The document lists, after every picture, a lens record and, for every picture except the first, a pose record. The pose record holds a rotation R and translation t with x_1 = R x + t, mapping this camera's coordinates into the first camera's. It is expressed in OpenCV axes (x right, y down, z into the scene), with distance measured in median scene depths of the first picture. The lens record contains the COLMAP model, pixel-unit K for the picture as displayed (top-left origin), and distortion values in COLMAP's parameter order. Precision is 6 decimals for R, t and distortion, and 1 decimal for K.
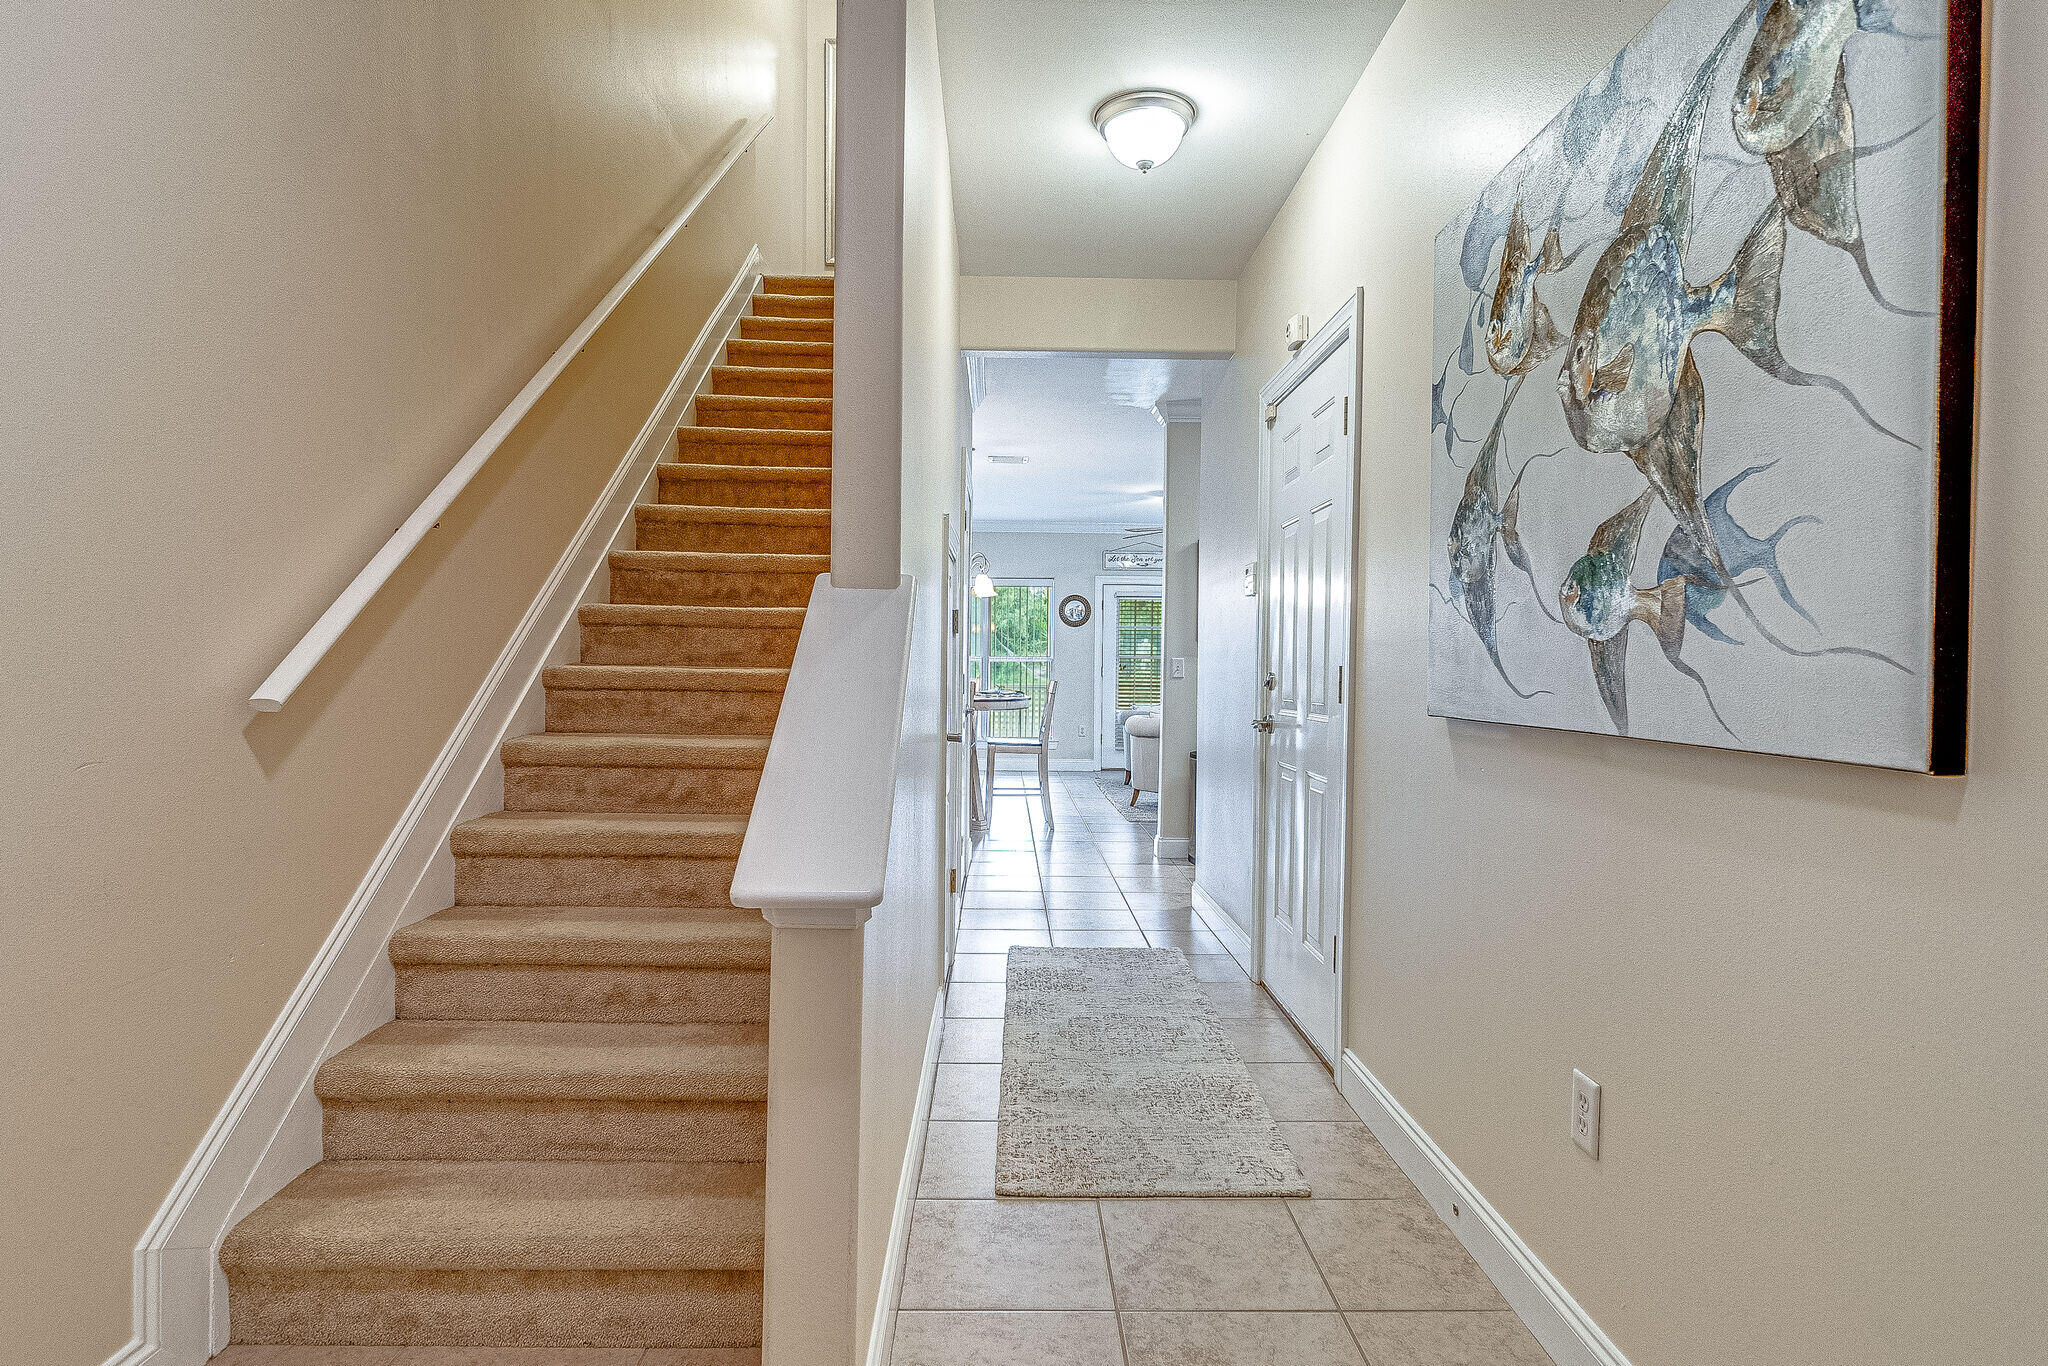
lens RADIAL K [[1092.4, 0, 1024.0], [0, 1092.4, 683.0], [0, 0, 1]] dist [-0.001065, -0.000646]
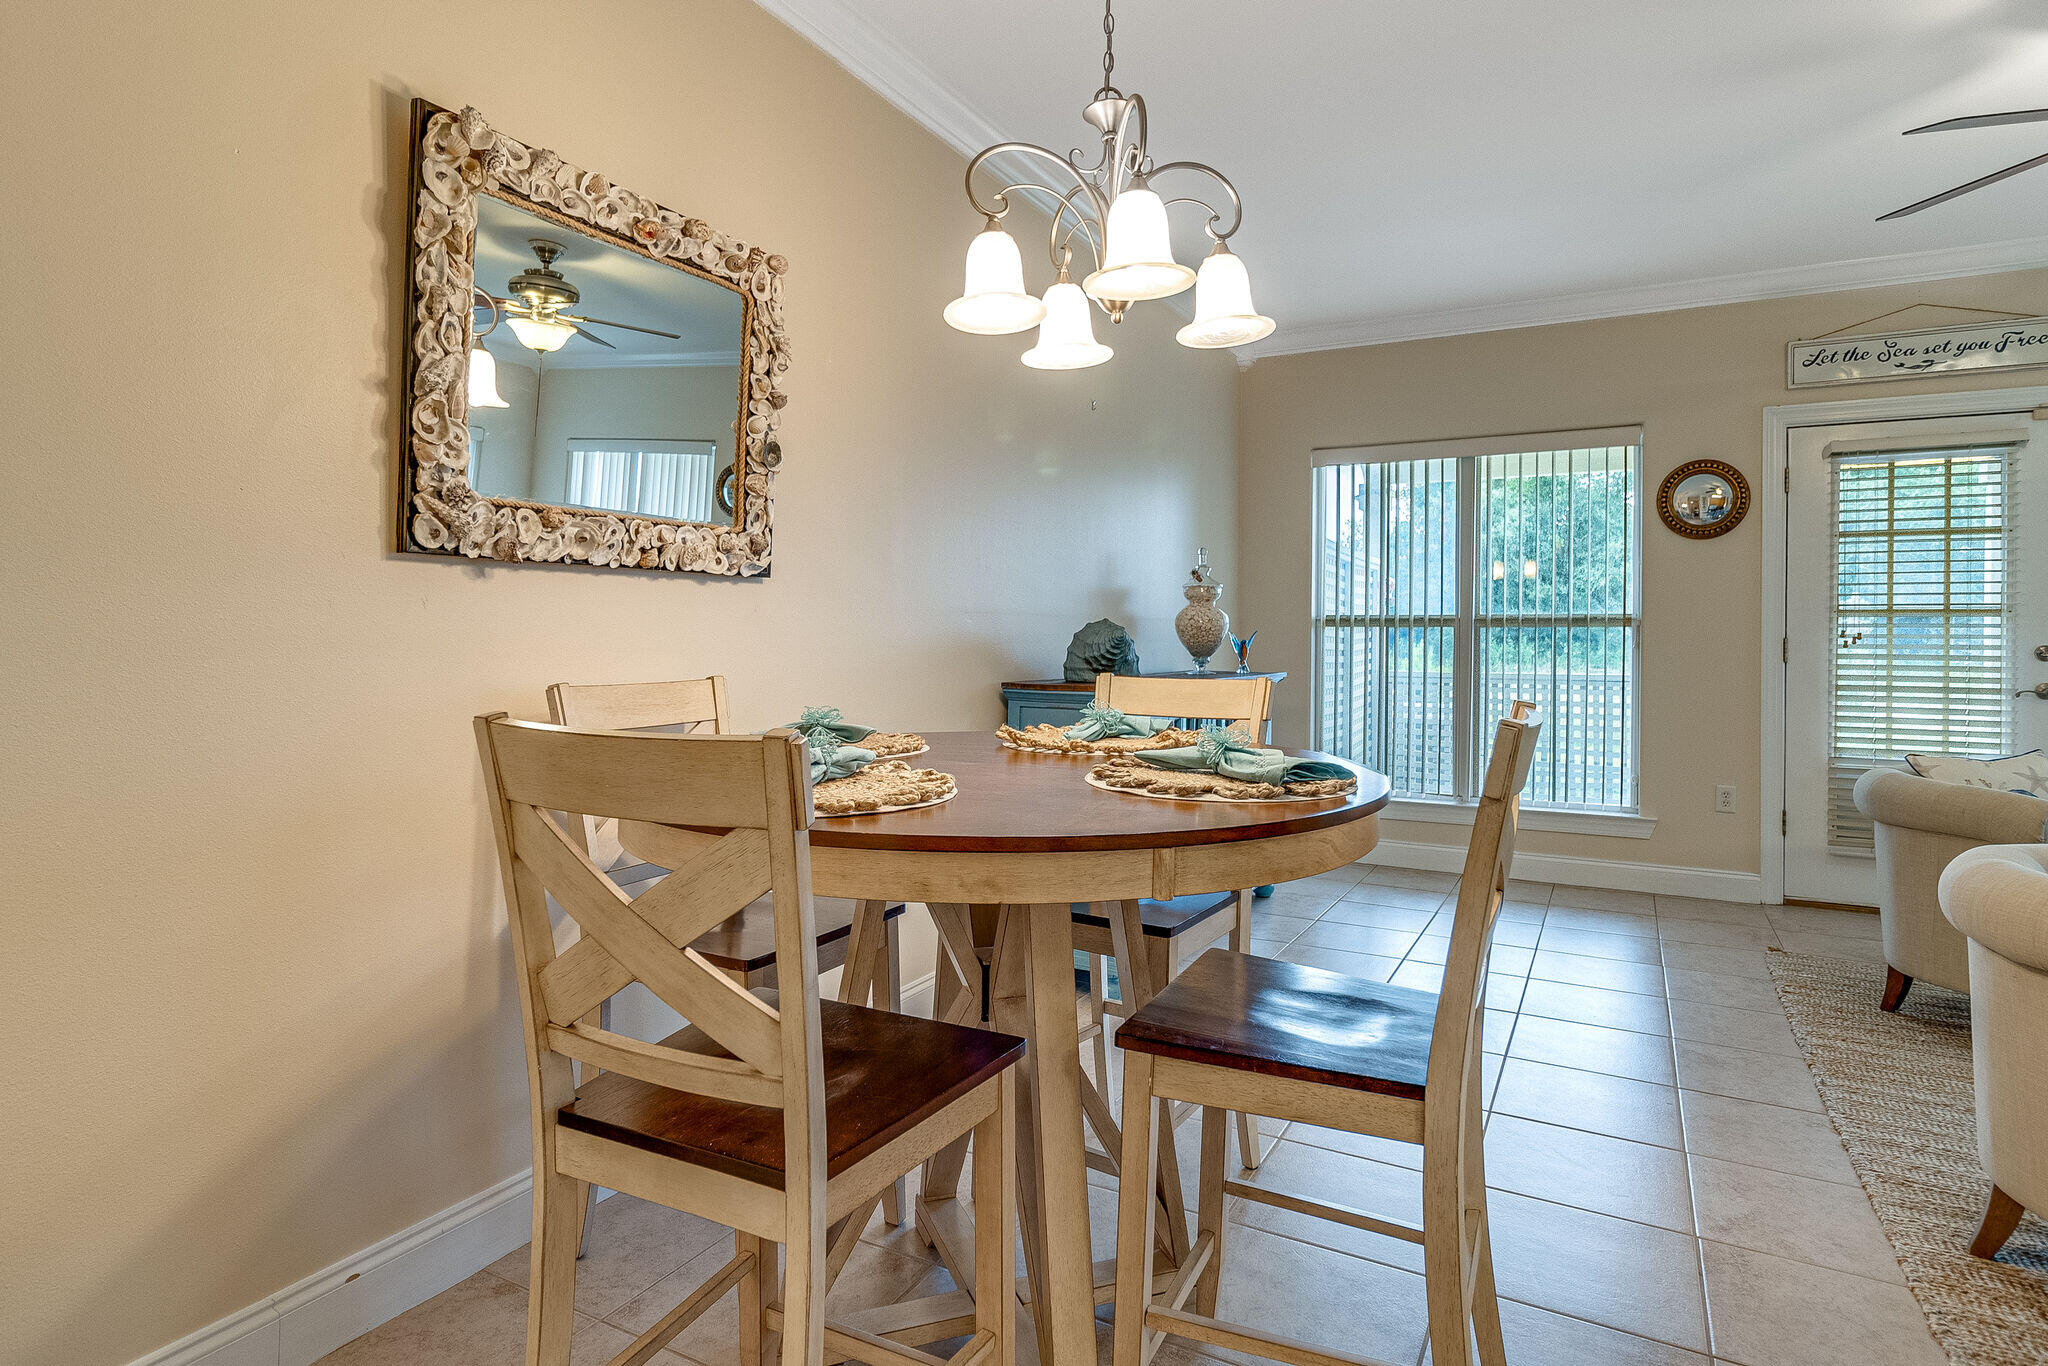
lens RADIAL K [[1113.1, 0, 1027.1], [0, 1113.1, 638.7], [0, 0, 1]] dist [-0.002846, -0.001330]
pose [[0.874328, -0.004516, -0.485314, 0.027208], [-0.001790, 0.999920, -0.012529, -0.009121], [0.485332, 0.011824, 0.874250, 0.521216]]
